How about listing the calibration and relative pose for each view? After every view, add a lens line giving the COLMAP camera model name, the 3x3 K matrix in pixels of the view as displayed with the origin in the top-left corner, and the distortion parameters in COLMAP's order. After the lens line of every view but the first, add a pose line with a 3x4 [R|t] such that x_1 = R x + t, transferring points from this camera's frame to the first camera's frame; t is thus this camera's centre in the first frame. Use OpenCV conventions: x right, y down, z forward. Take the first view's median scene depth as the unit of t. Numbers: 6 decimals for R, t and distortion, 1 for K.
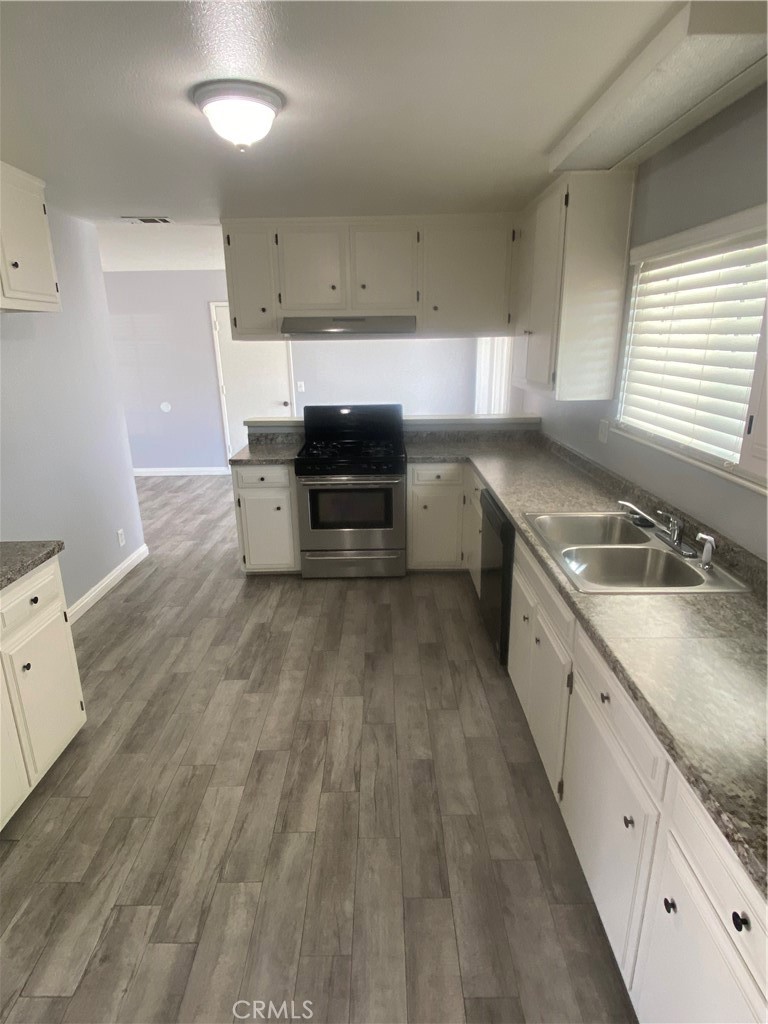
lens RADIAL K [[559.2, 0, 381.7], [0, 559.2, 499.0], [0, 0, 1]] dist [0.048750, -0.059380]
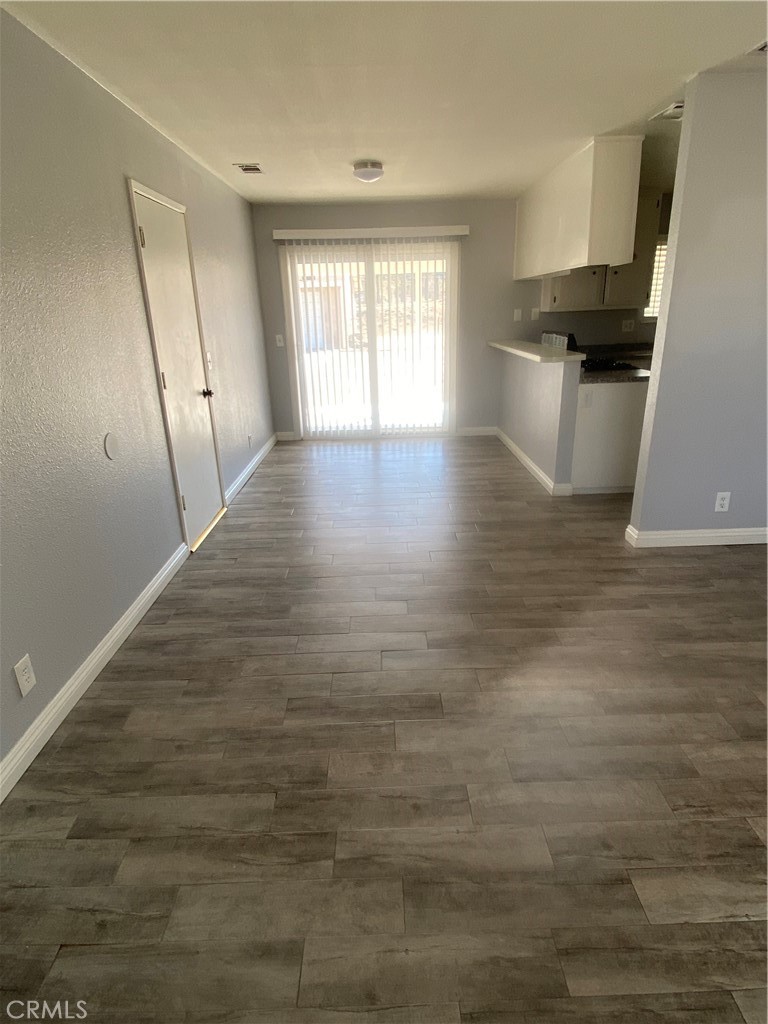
lens RADIAL K [[558.8, 0, 384.0], [0, 558.8, 512.0], [0, 0, 1]] dist [0.032863, -0.031666]
pose [[-0.007841, -0.334694, 0.942294, -0.977580], [0.304919, 0.896645, 0.321017, -0.249338], [-0.952346, 0.289840, 0.095024, 1.058132]]
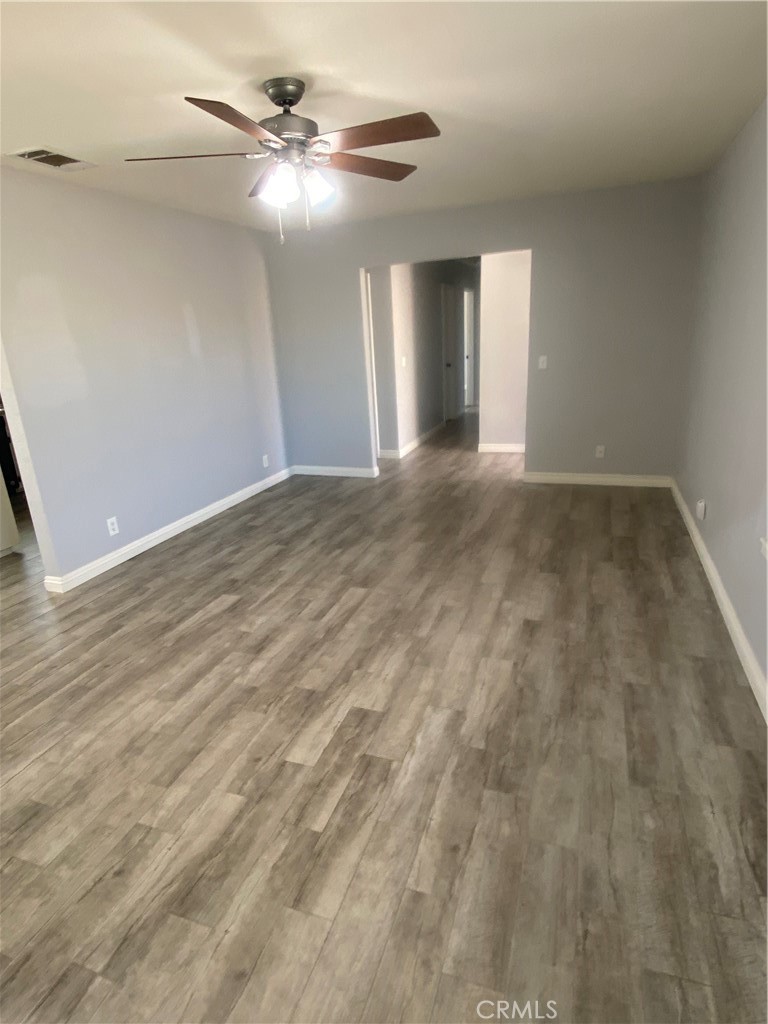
lens RADIAL K [[558.8, 0, 384.0], [0, 558.8, 512.0], [0, 0, 1]] dist [0.032863, -0.031666]
pose [[-0.939584, -0.045638, 0.339262, -0.962943], [0.152673, 0.831177, 0.534637, -0.295432], [-0.306386, 0.554132, -0.773993, 1.203281]]
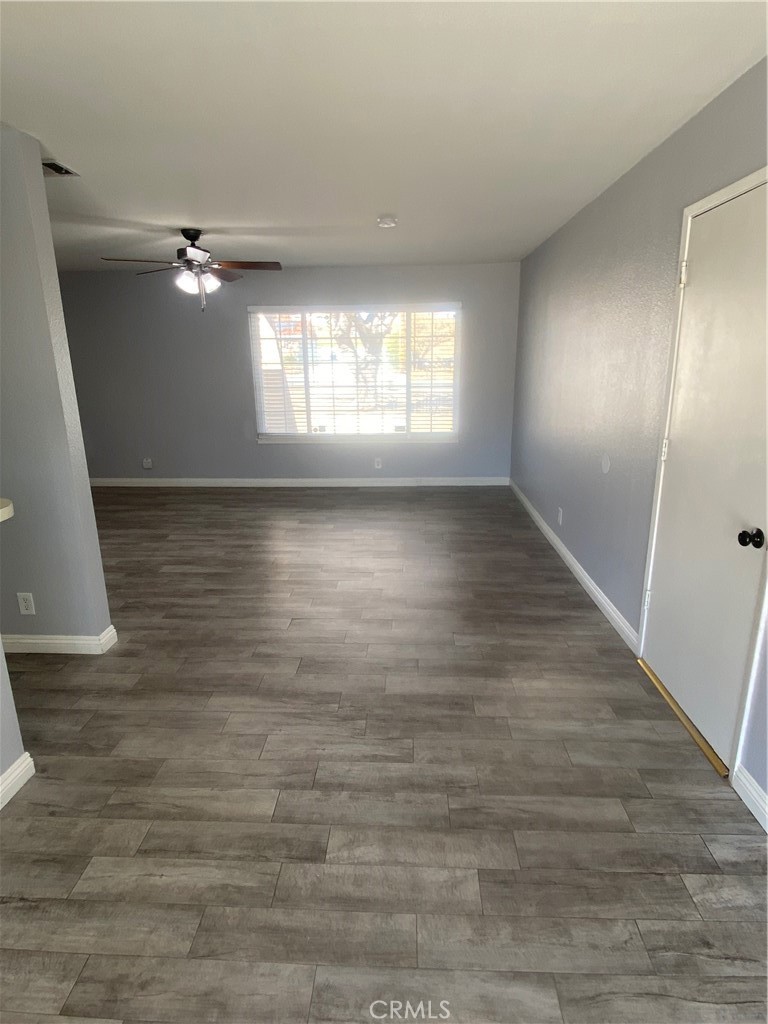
lens RADIAL K [[559.8, 0, 384.0], [0, 559.8, 512.0], [0, 0, 1]] dist [0.070103, -0.073193]
pose [[-0.050288, 0.277868, -0.959302, 0.131857], [-0.261544, 0.923333, 0.281159, -0.277802], [0.963881, 0.265039, 0.026242, 1.072335]]
